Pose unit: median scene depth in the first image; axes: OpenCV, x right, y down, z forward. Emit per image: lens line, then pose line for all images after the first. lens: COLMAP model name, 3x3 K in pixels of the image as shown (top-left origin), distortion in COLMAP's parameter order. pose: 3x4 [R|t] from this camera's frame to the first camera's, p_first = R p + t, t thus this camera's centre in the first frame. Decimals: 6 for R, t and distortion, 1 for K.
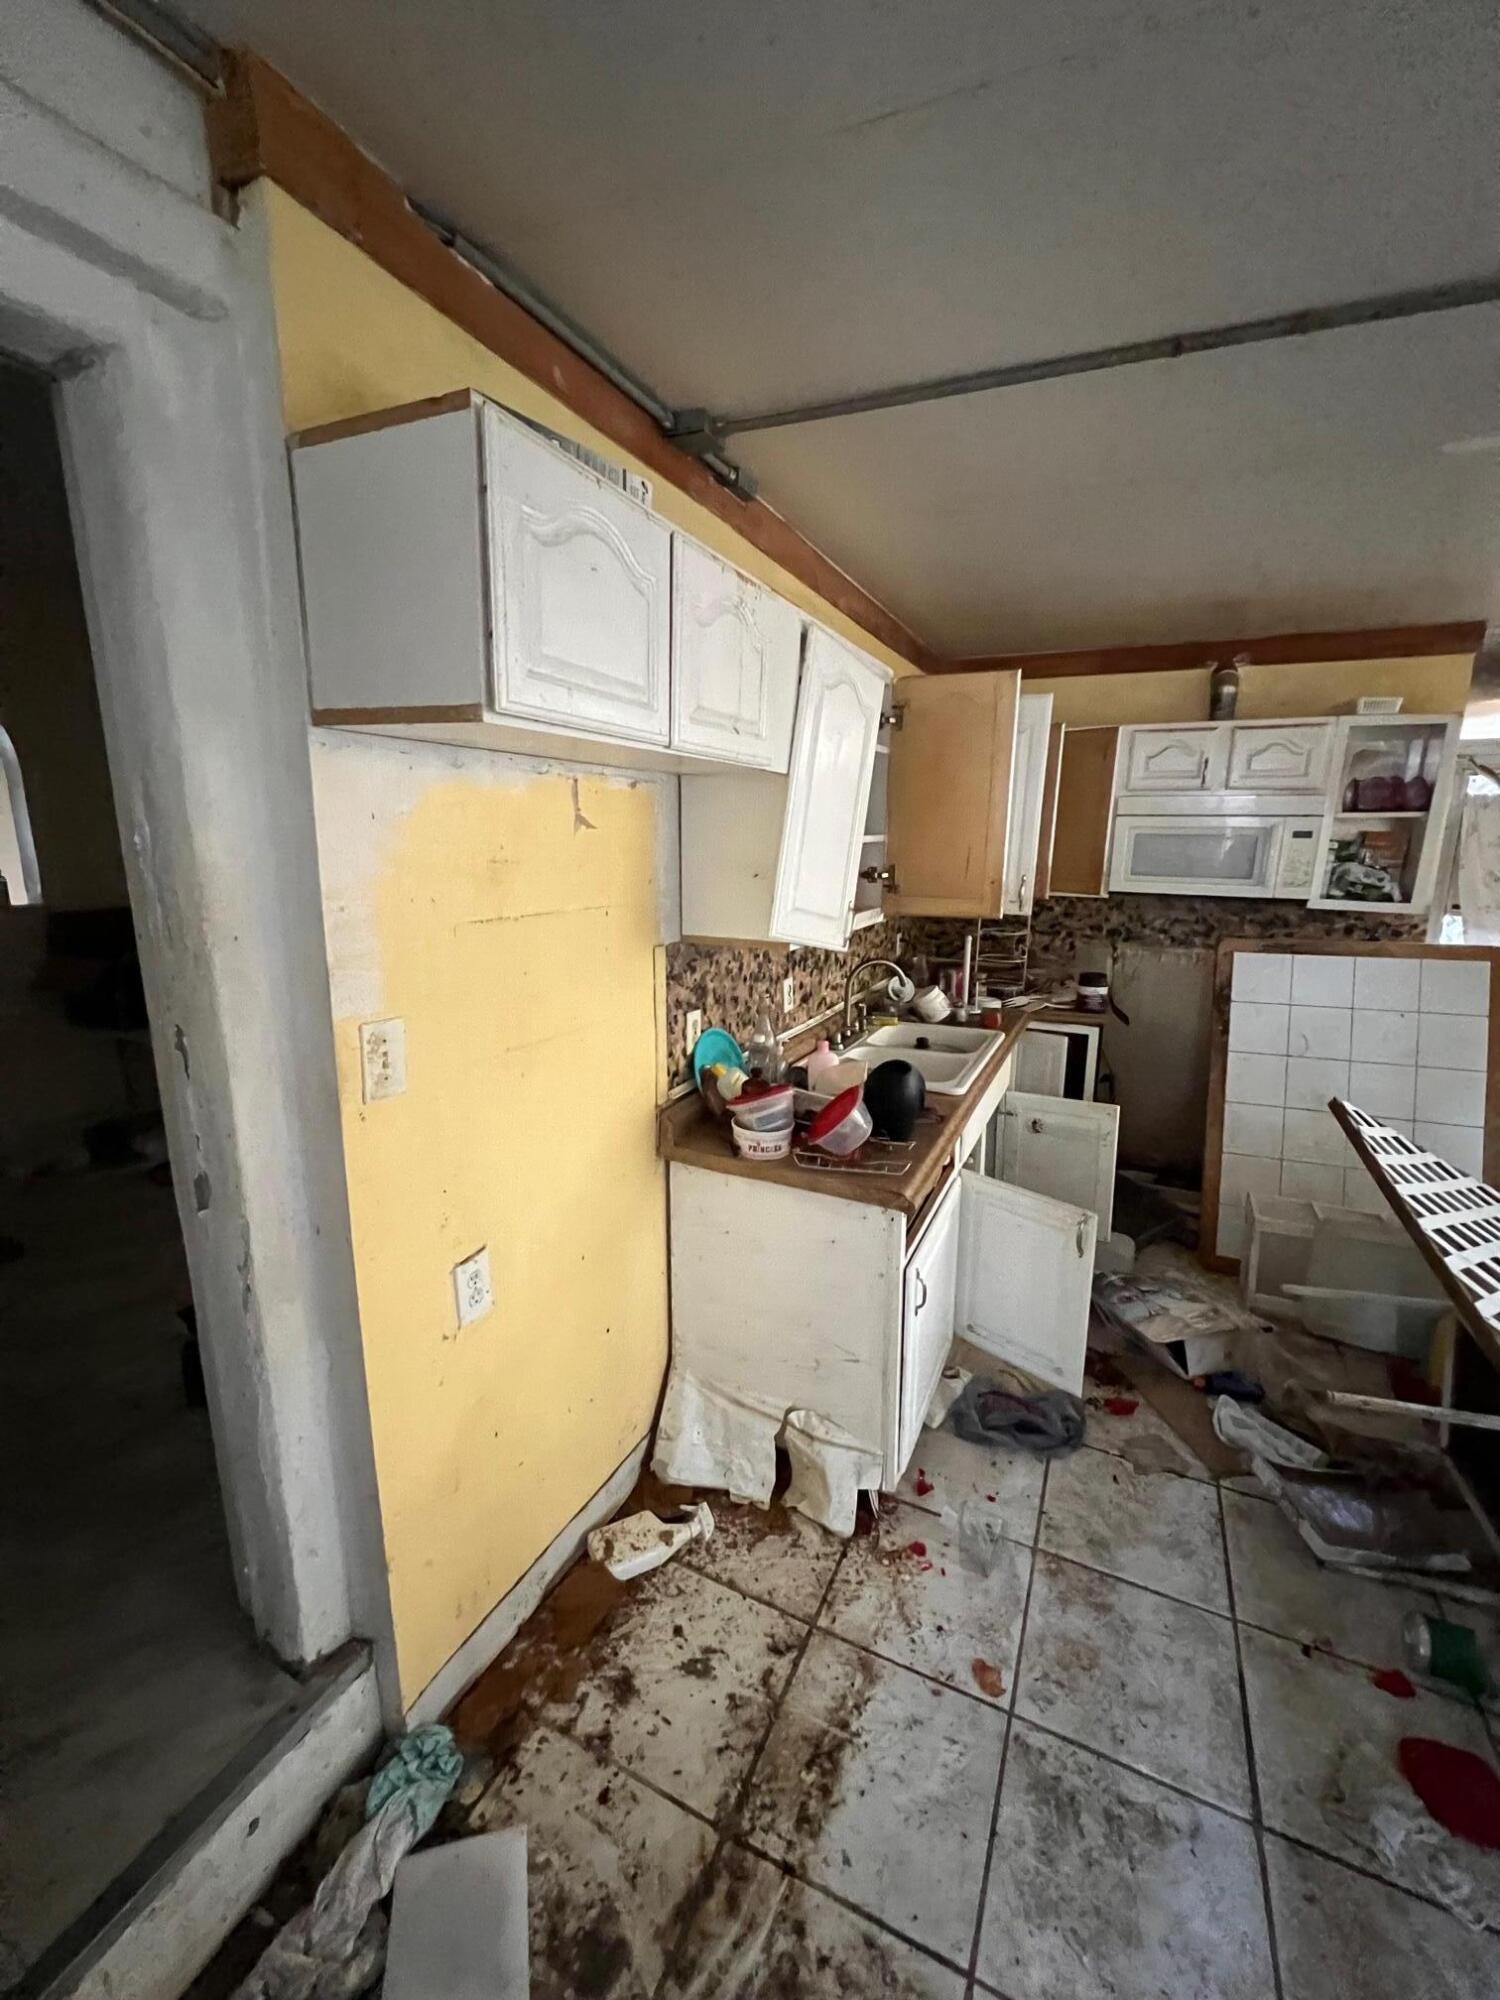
lens RADIAL K [[795.4, 0, 732.2], [0, 795.4, 1001.2], [0, 0, 1]] dist [-0.000512, 0.000164]
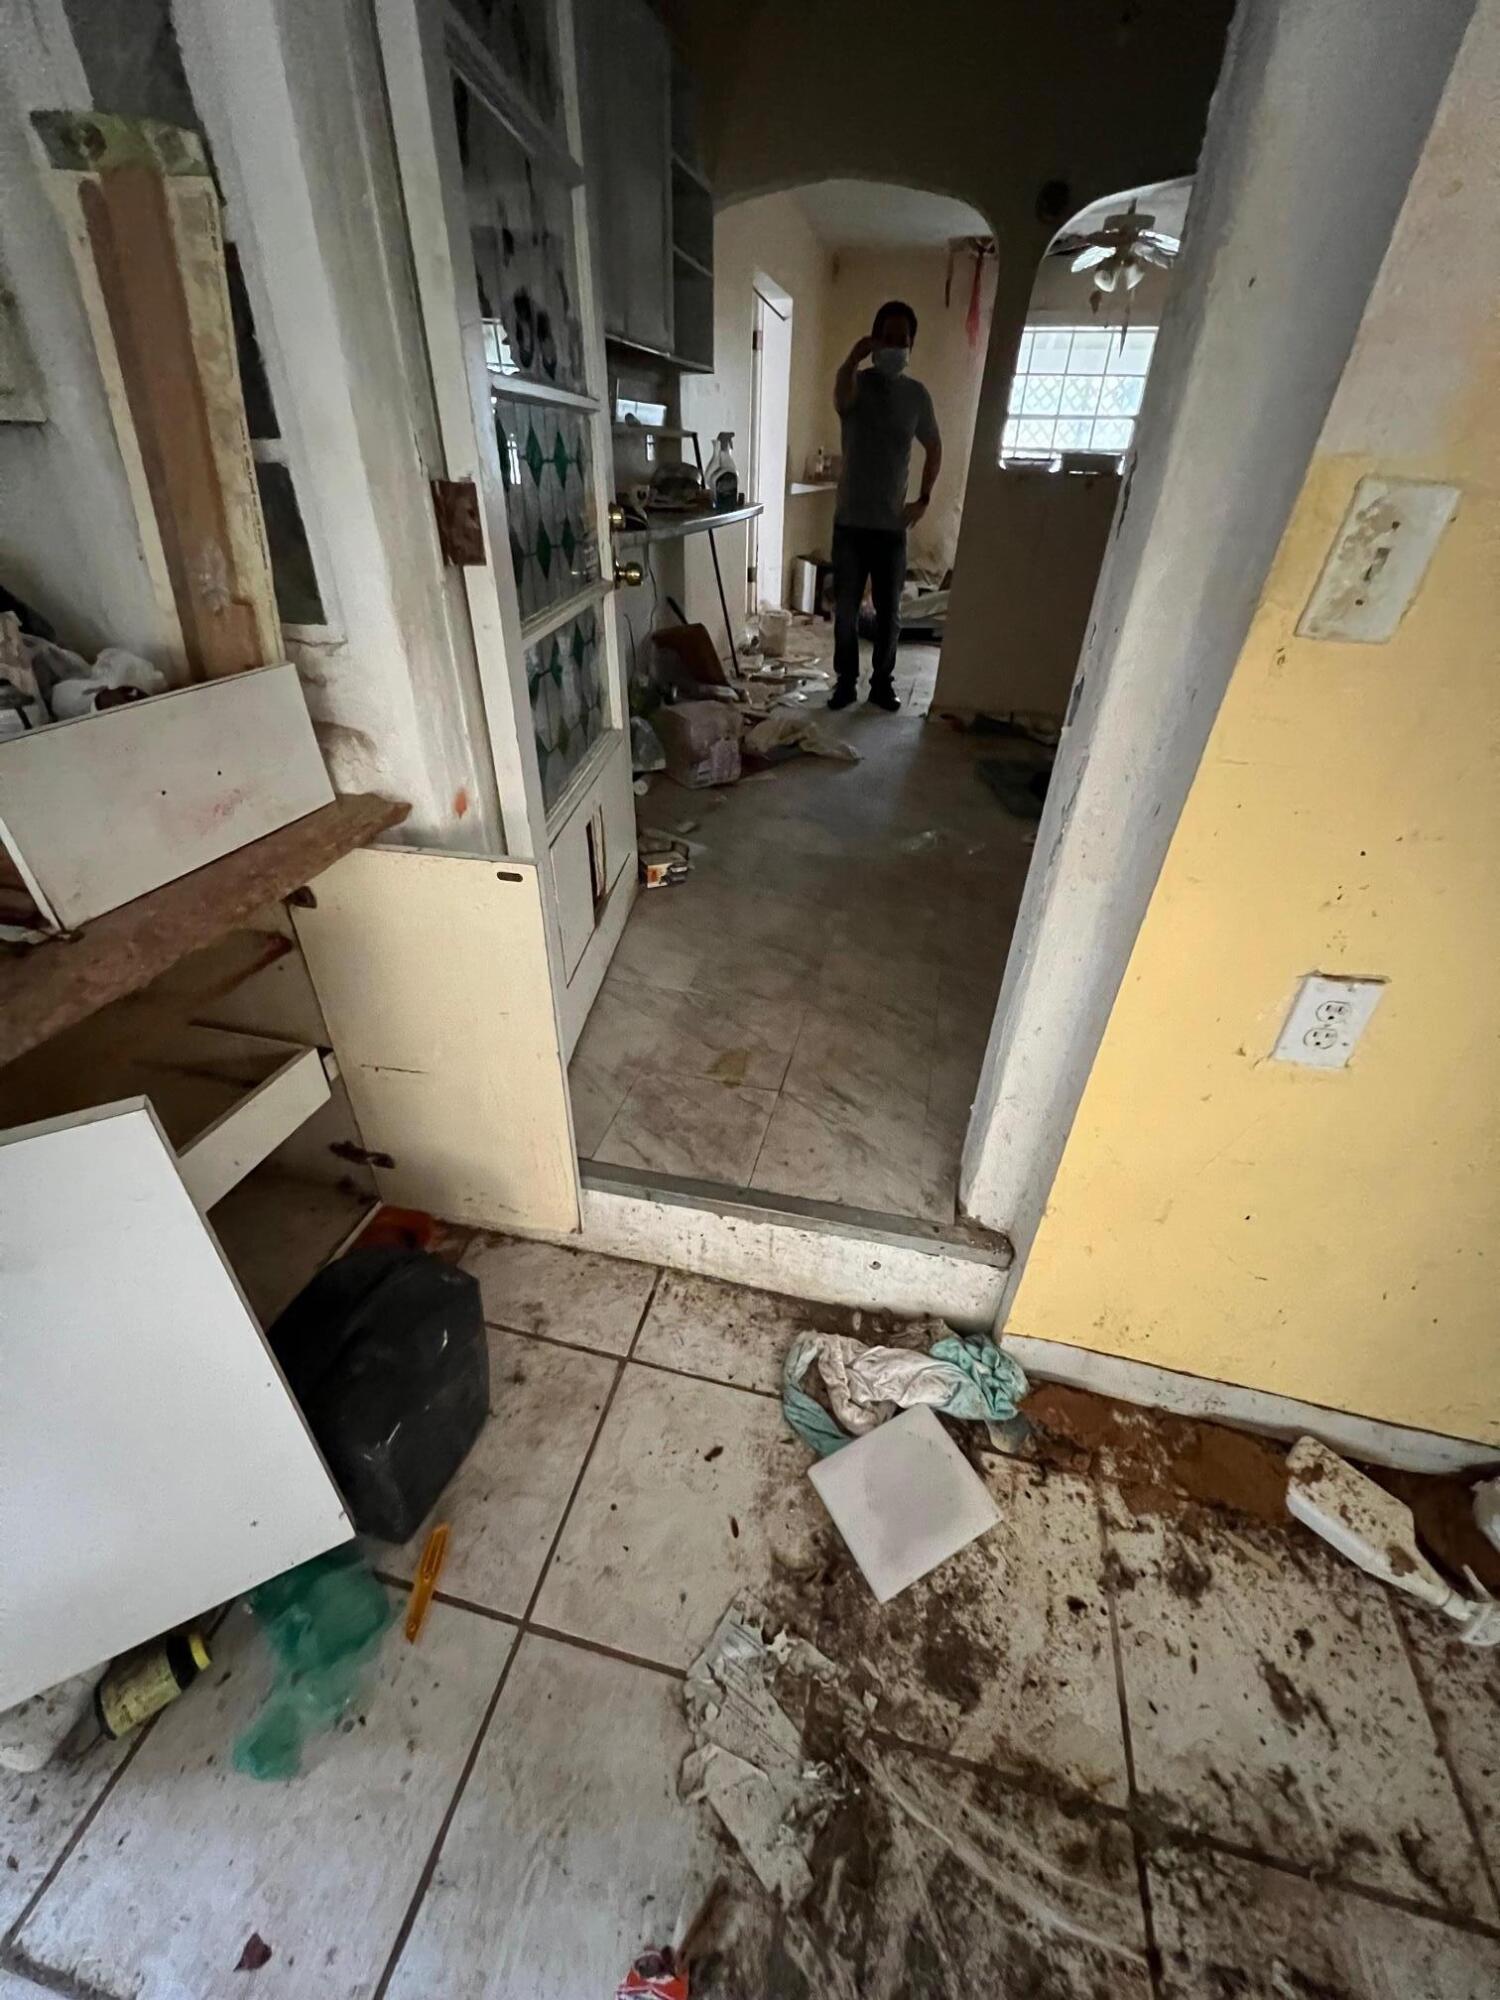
lens RADIAL K [[795.4, 0, 751.7], [0, 795.4, 995.9], [0, 0, 1]] dist [-0.000512, 0.000164]
pose [[0.233610, 0.552607, -0.800032, 0.067813], [-0.222259, 0.831363, 0.509349, 0.118829], [0.946587, 0.058825, 0.317037, 0.358765]]
